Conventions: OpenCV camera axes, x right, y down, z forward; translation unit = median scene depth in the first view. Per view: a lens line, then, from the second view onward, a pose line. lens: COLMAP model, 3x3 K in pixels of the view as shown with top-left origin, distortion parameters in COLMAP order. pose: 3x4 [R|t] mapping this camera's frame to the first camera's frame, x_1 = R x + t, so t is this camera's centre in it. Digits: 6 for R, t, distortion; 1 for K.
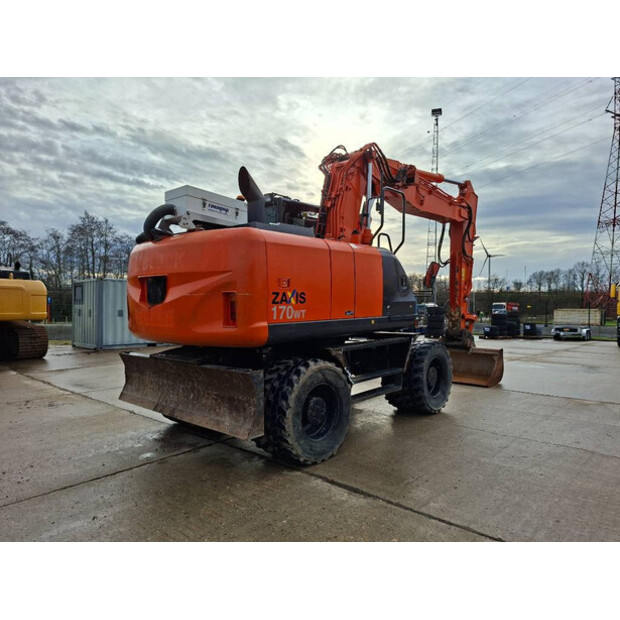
lens RADIAL K [[443.2, 0, 311.3], [0, 443.2, 322.2], [0, 0, 1]] dist [0.022218, -0.002013]
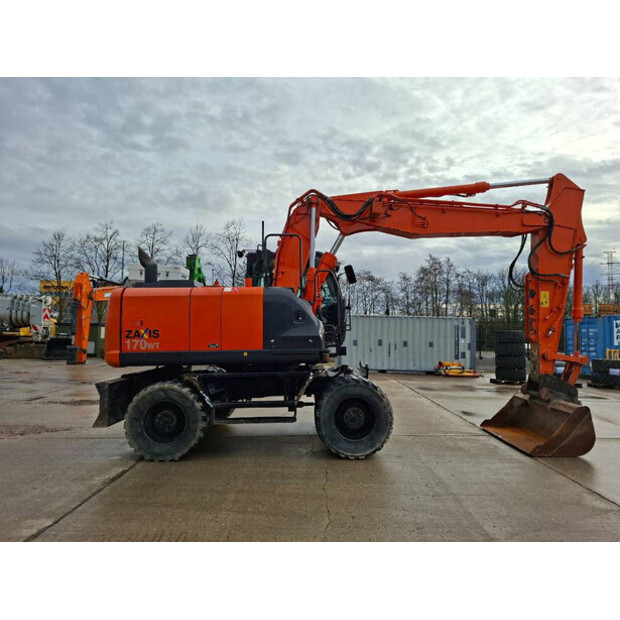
lens RADIAL K [[435.6, 0, 310.0], [0, 435.6, 310.0], [0, 0, 1]] dist [-0.000221, -0.004729]
pose [[0.668906, -0.038495, -0.742349, 1.205058], [-0.034504, 0.995974, -0.082737, -0.031580], [0.742546, 0.080957, 0.664885, 0.426094]]
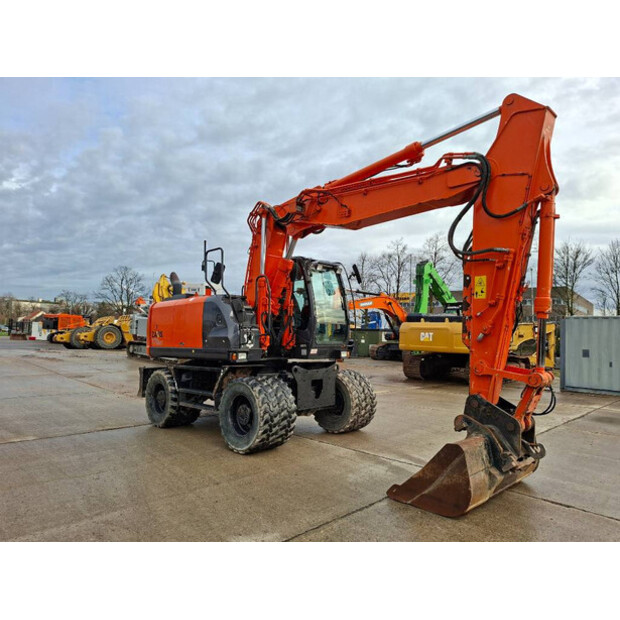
lens RADIAL K [[430.8, 0, 312.1], [0, 430.8, 317.5], [0, 0, 1]] dist [0.006579, 0.001204]
pose [[-0.049443, -0.045756, -0.997728, 1.647618], [-0.058466, 0.997370, -0.042842, -0.079100], [0.997064, 0.056215, -0.051988, 1.607524]]
